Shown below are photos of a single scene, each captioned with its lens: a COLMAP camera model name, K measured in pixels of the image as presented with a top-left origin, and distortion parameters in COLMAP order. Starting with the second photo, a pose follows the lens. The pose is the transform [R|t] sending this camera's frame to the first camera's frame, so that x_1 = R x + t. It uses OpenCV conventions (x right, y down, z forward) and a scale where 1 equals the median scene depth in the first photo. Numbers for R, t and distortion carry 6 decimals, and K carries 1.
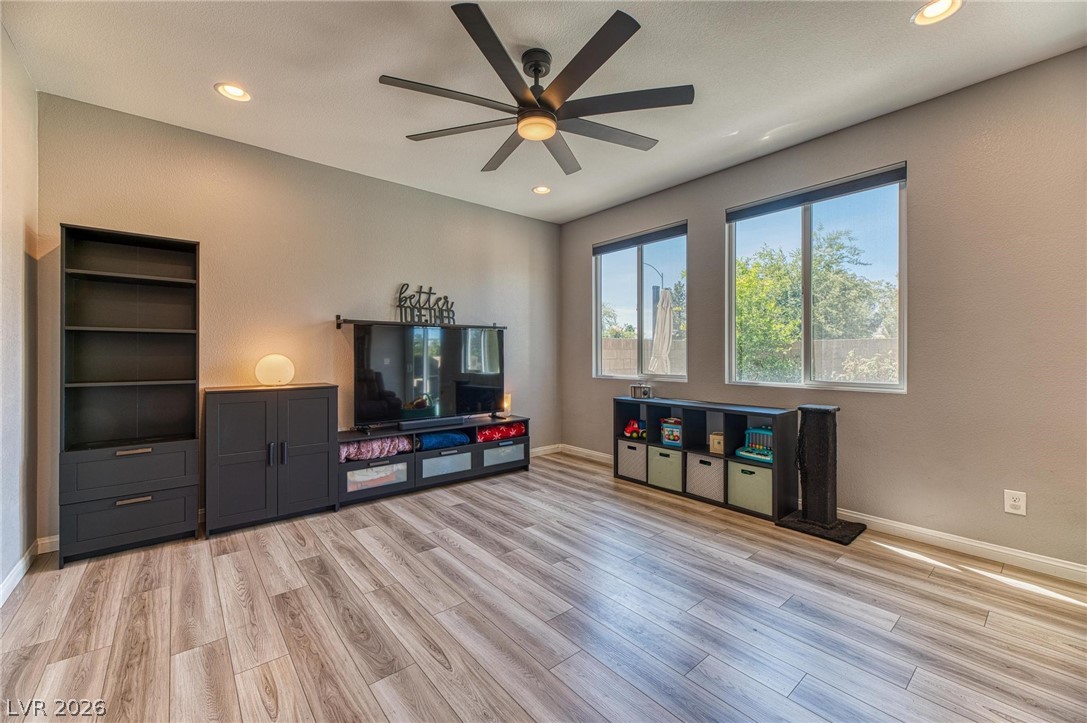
lens RADIAL K [[435.7, 0, 540.6], [0, 435.7, 356.0], [0, 0, 1]] dist [0.003565, -0.000225]
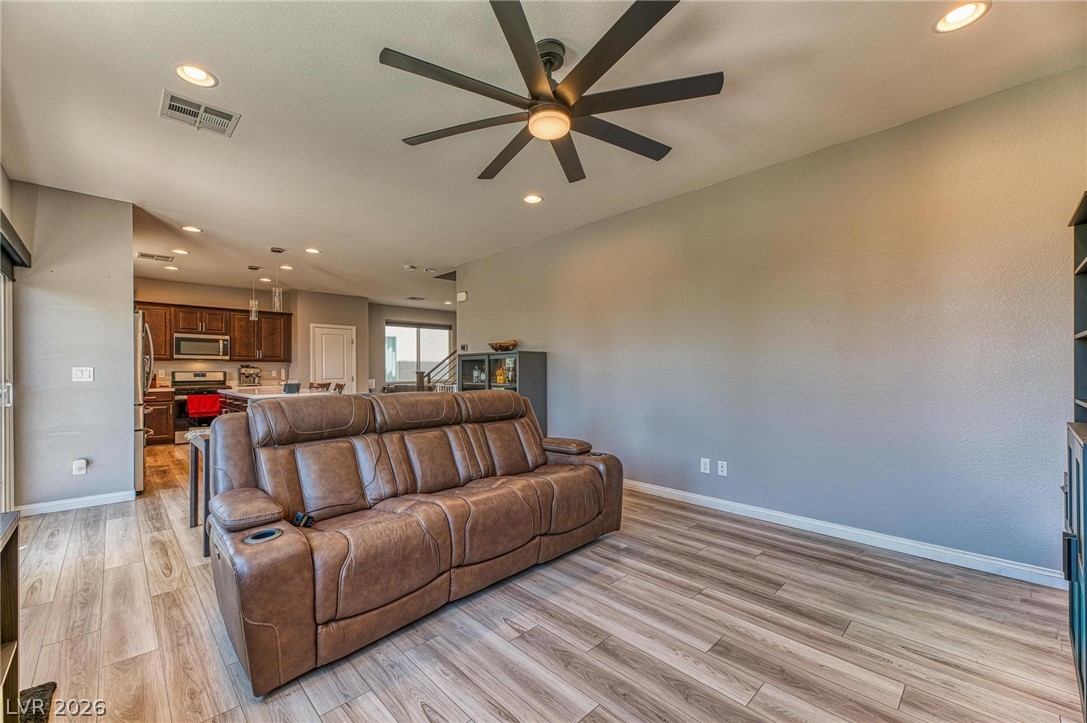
lens RADIAL K [[435.7, 0, 546.4], [0, 435.7, 365.1], [0, 0, 1]] dist [0.003565, -0.000225]
pose [[-0.996321, 0.003370, -0.085639, 0.051575], [0.004202, 0.999946, -0.009527, -0.001206], [0.085602, -0.009851, -0.996281, 1.214115]]
